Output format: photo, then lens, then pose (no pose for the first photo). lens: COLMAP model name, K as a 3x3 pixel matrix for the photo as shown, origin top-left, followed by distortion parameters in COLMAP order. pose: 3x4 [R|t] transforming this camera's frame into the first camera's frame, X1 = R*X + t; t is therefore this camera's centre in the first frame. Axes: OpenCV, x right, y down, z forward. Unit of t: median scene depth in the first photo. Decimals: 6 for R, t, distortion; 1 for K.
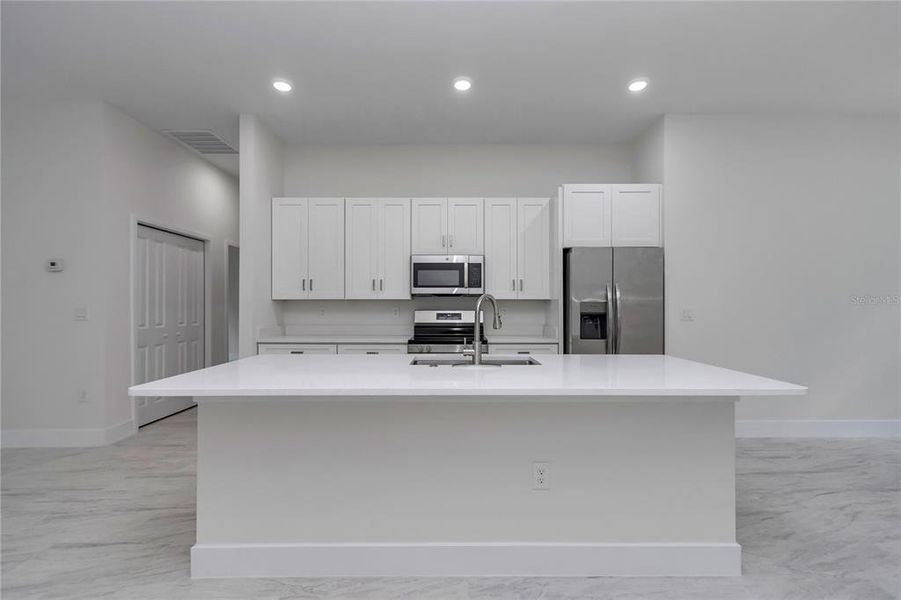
lens RADIAL K [[410.9, 0, 454.6], [0, 410.9, 302.8], [0, 0, 1]] dist [0.003331, 0.000601]
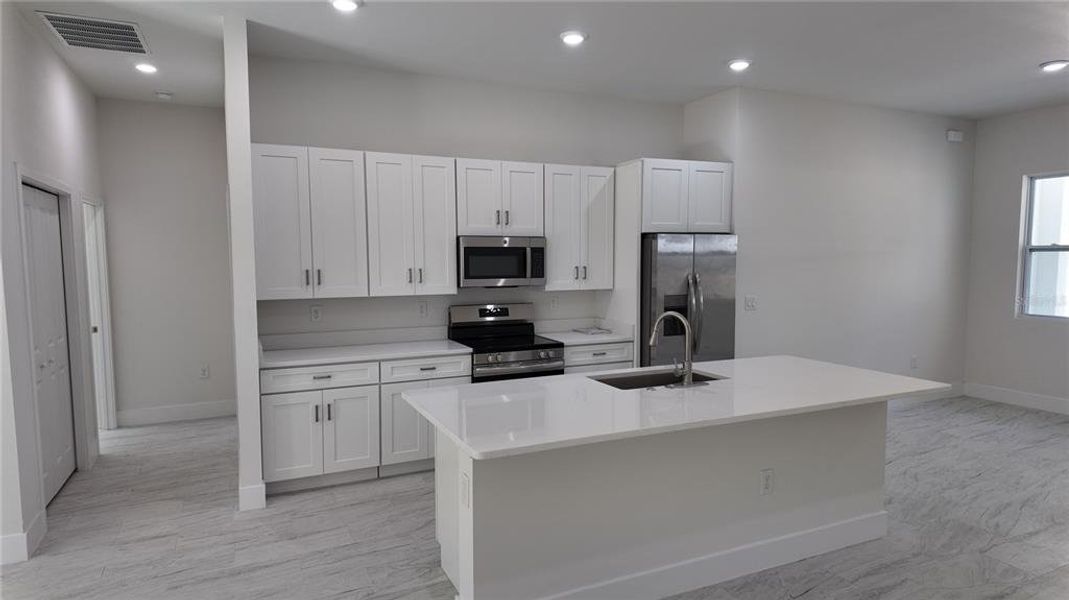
lens RADIAL K [[616.3, 0, 532.2], [0, 616.3, 305.5], [0, 0, 1]] dist [0.077890, -0.077370]
pose [[0.910830, -0.037869, 0.411041, -0.460745], [0.002741, 0.996316, 0.085716, -0.086486], [-0.412772, -0.076946, 0.907578, -0.100055]]
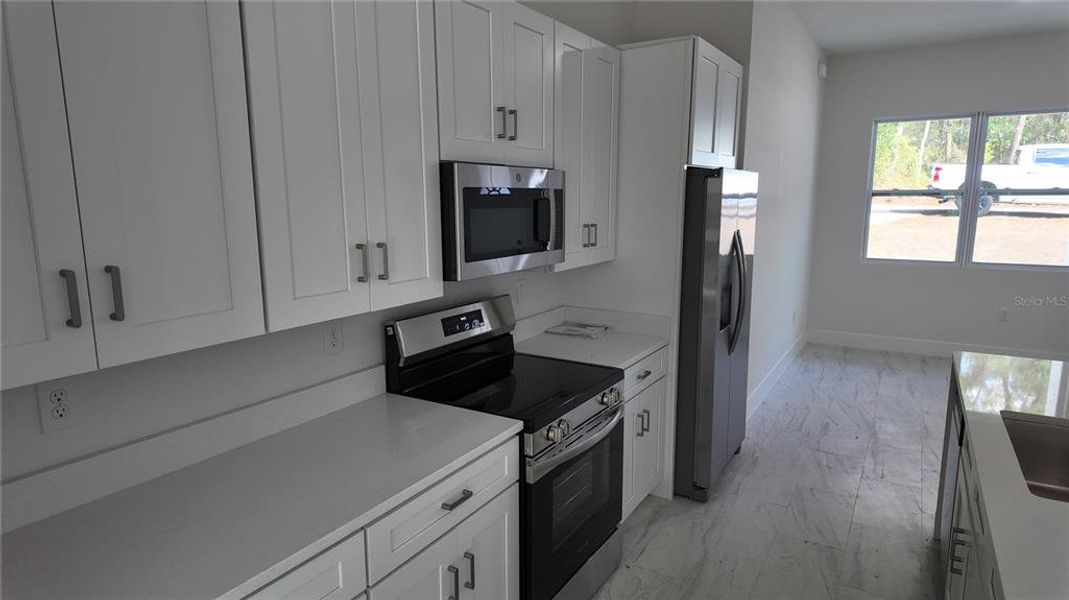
lens RADIAL K [[616.3, 0, 532.2], [0, 616.3, 305.5], [0, 0, 1]] dist [0.077890, -0.077370]
pose [[0.530239, -0.150258, 0.834428, -0.495184], [-0.001677, 0.983983, 0.178255, -0.092440], [-0.847847, -0.095917, 0.521494, 0.690193]]
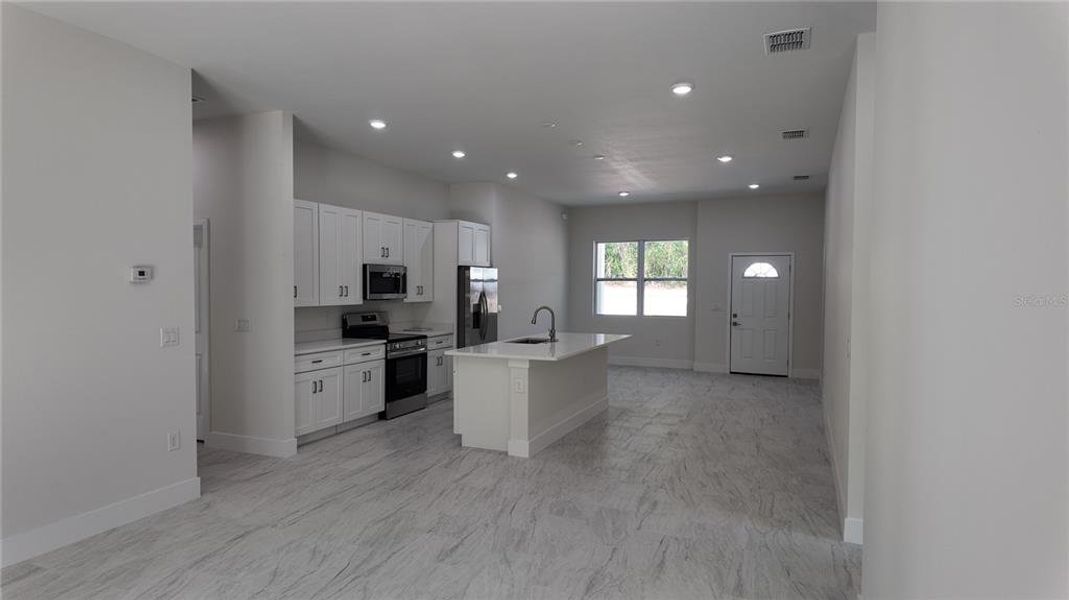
lens RADIAL K [[616.3, 0, 532.2], [0, 616.3, 305.5], [0, 0, 1]] dist [0.077890, -0.077370]
pose [[0.406440, -0.030063, 0.913183, -1.458639], [-0.014843, 0.999109, 0.039499, -0.078493], [-0.913557, -0.029609, 0.405632, -0.084604]]
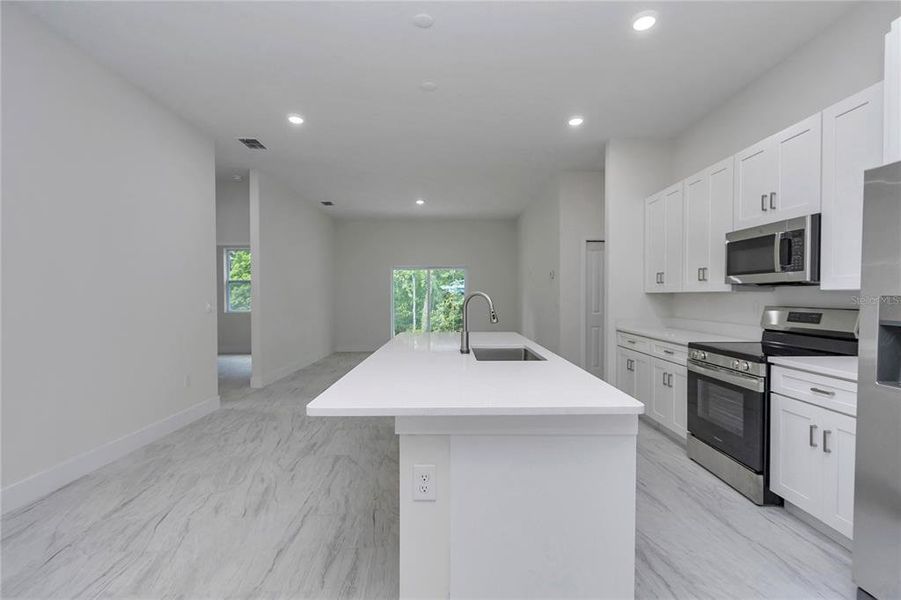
lens RADIAL K [[410.9, 0, 454.6], [0, 410.9, 302.8], [0, 0, 1]] dist [0.003331, 0.000601]
pose [[-0.000185, 0.020835, -0.999783, 0.655066], [0.012767, 0.999702, 0.020831, -0.010217], [0.999918, -0.012760, -0.000451, 0.503664]]
